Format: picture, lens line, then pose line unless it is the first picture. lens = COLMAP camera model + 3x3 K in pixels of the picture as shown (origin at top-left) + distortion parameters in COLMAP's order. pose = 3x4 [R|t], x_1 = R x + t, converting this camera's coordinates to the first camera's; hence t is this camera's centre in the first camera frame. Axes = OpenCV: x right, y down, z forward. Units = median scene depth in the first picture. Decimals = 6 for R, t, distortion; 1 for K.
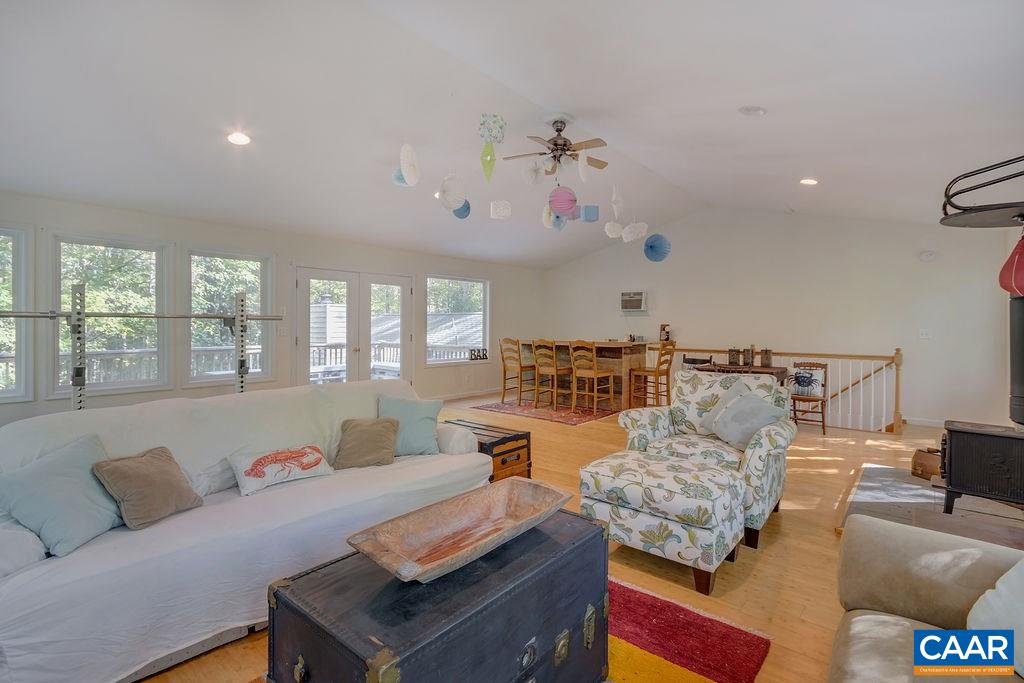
lens RADIAL K [[453.6, 0, 508.3], [0, 453.6, 320.9], [0, 0, 1]] dist [0.001971, -0.001118]
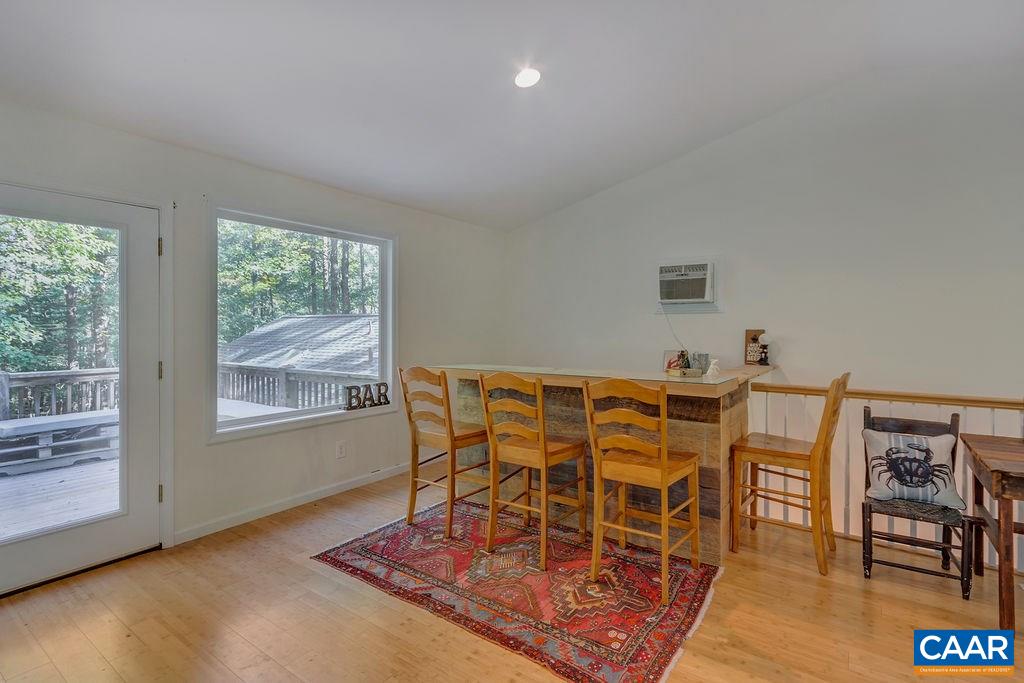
lens RADIAL K [[491.0, 0, 507.8], [0, 491.0, 328.5], [0, 0, 1]] dist [0.011307, -0.001904]
pose [[0.995746, -0.004934, 0.092014, 0.037268], [0.004274, 0.999964, 0.007364, 0.001588], [-0.092047, -0.006939, 0.995731, 0.572642]]
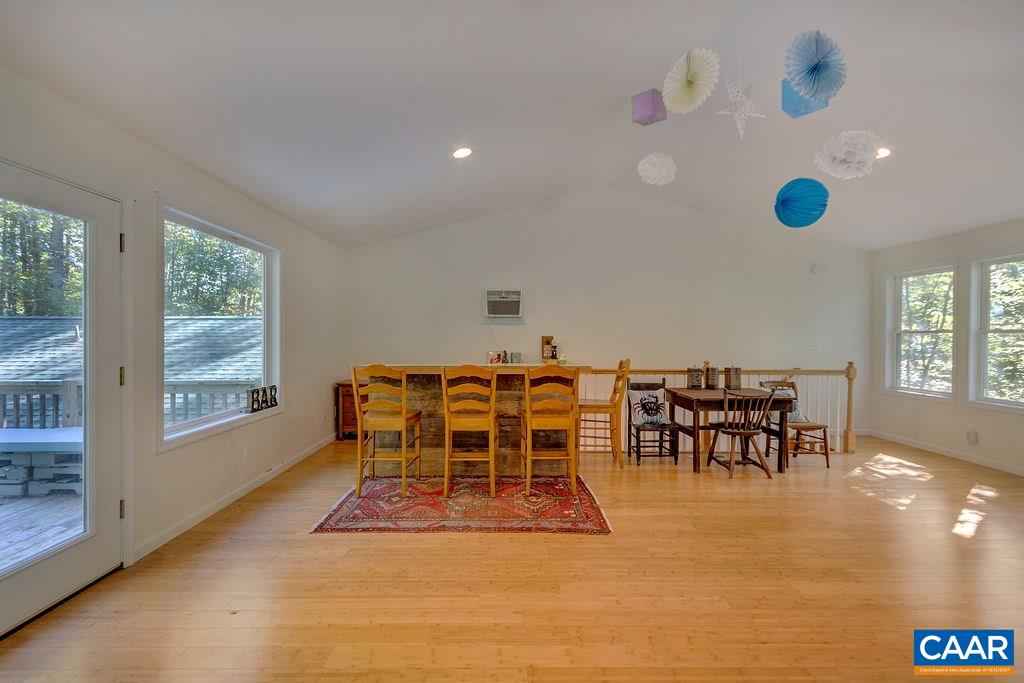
lens RADIAL K [[453.6, 0, 507.5], [0, 453.6, 342.4], [0, 0, 1]] dist [0.001971, -0.001118]
pose [[0.757707, -0.010222, 0.652514, -0.218840], [-0.004208, 0.999780, 0.020548, 0.003090], [-0.652581, -0.018315, 0.757498, 0.549235]]
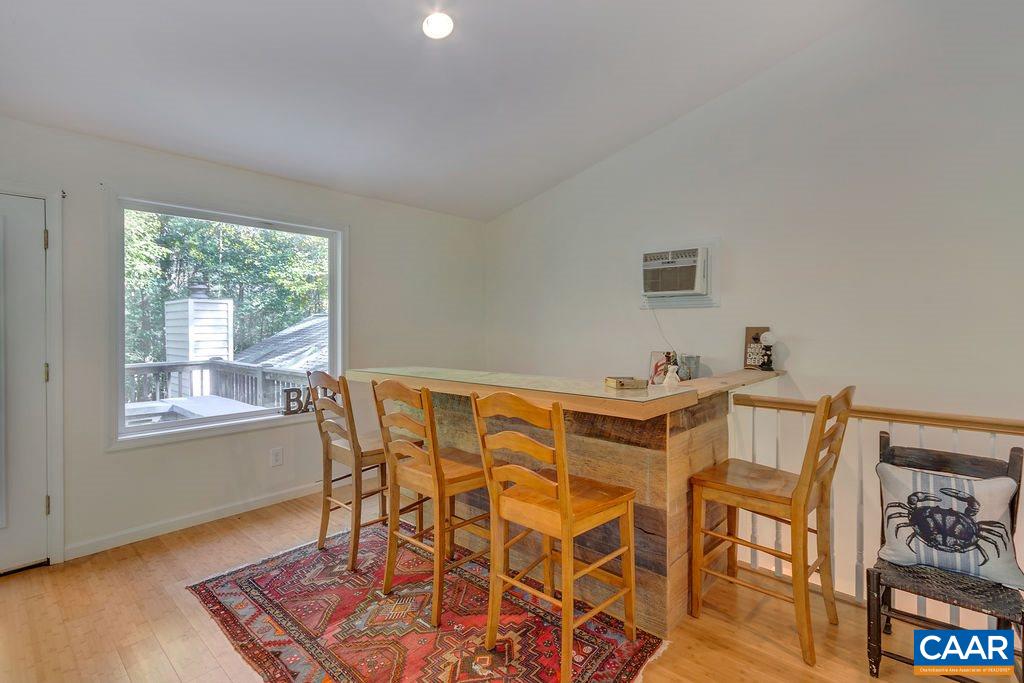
lens RADIAL K [[491.0, 0, 479.0], [0, 491.0, 326.5], [0, 0, 1]] dist [0.011307, -0.001904]
pose [[0.999051, -0.007435, -0.042912, 0.138076], [0.007750, 0.999944, 0.007178, 0.002451], [0.042856, -0.007503, 0.999053, 0.641892]]
